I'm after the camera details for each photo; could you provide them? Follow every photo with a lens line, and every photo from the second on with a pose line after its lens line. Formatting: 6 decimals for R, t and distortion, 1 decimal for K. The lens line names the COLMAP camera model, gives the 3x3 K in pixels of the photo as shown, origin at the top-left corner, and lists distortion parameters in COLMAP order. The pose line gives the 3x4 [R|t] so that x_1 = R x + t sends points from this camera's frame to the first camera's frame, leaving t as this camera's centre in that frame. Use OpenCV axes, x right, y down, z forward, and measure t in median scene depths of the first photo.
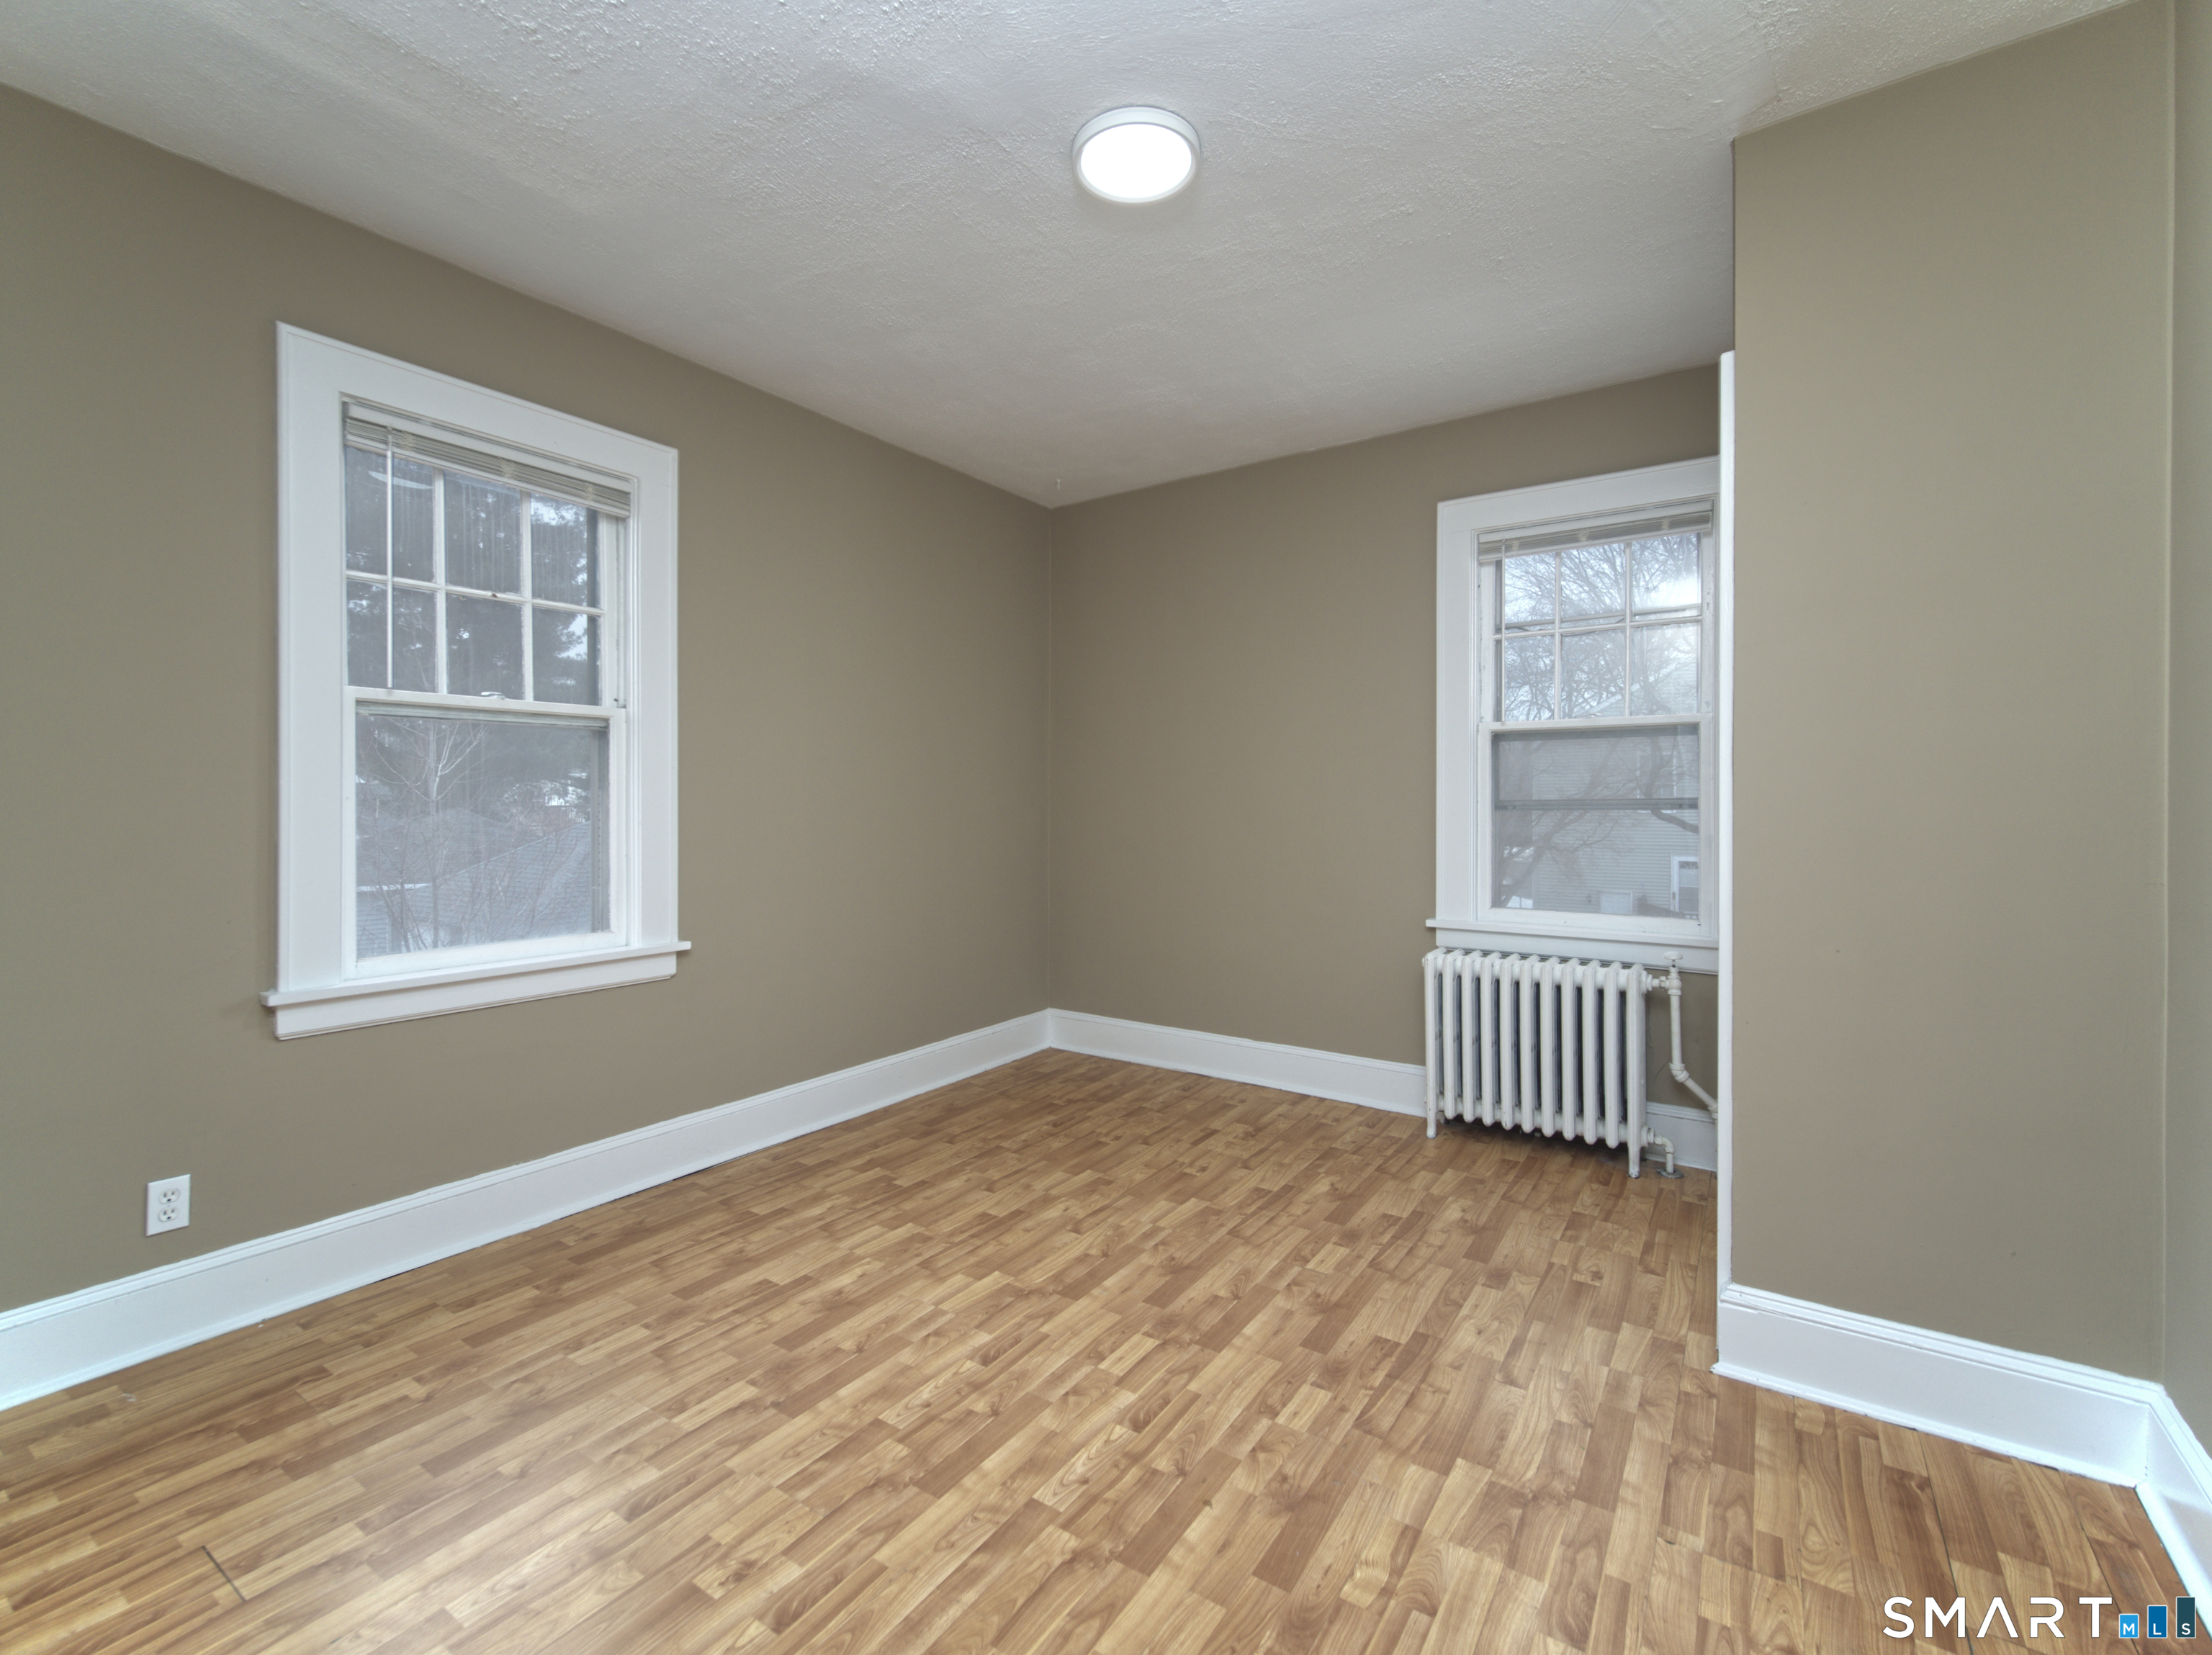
lens RADIAL K [[990.7, 0, 1096.3], [0, 990.7, 799.0], [0, 0, 1]] dist [0.001651, -0.002097]
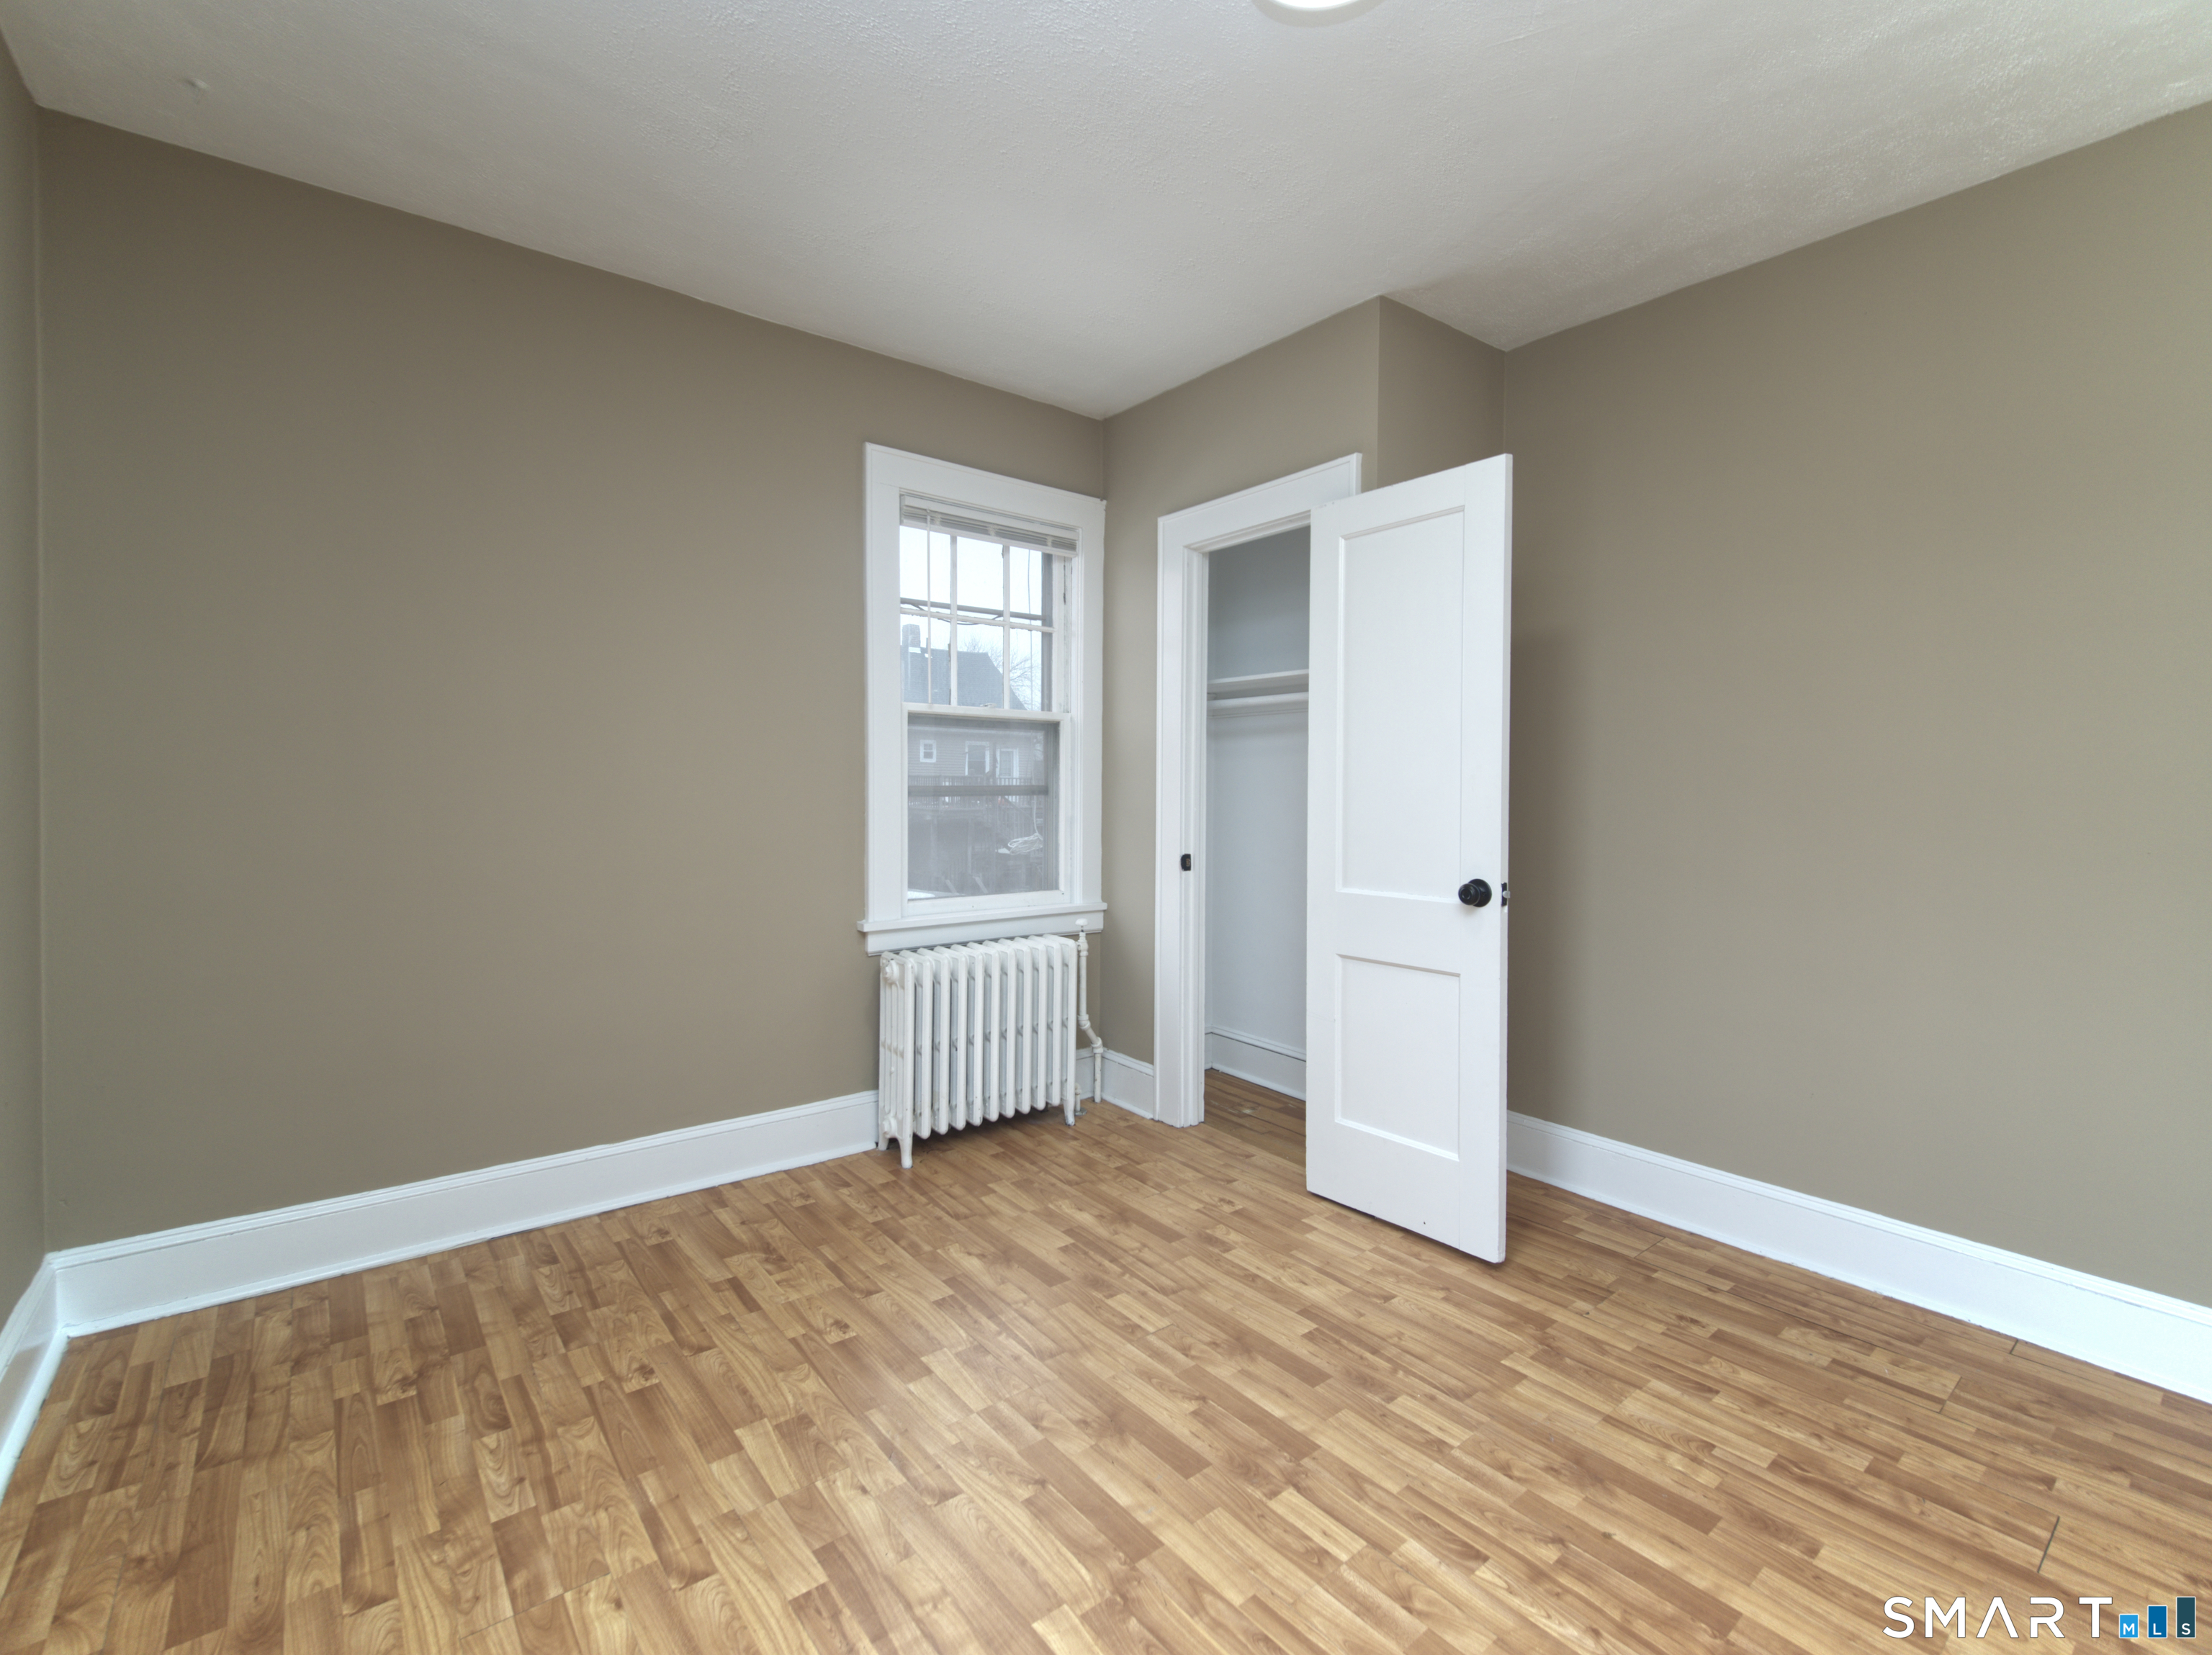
lens RADIAL K [[990.7, 0, 1096.3], [0, 990.7, 799.0], [0, 0, 1]] dist [0.001651, -0.002097]
pose [[0.304549, -0.025750, 0.952148, -0.532565], [-0.001372, 0.999622, 0.027473, -0.015834], [-0.952496, -0.009673, 0.304399, 0.677009]]
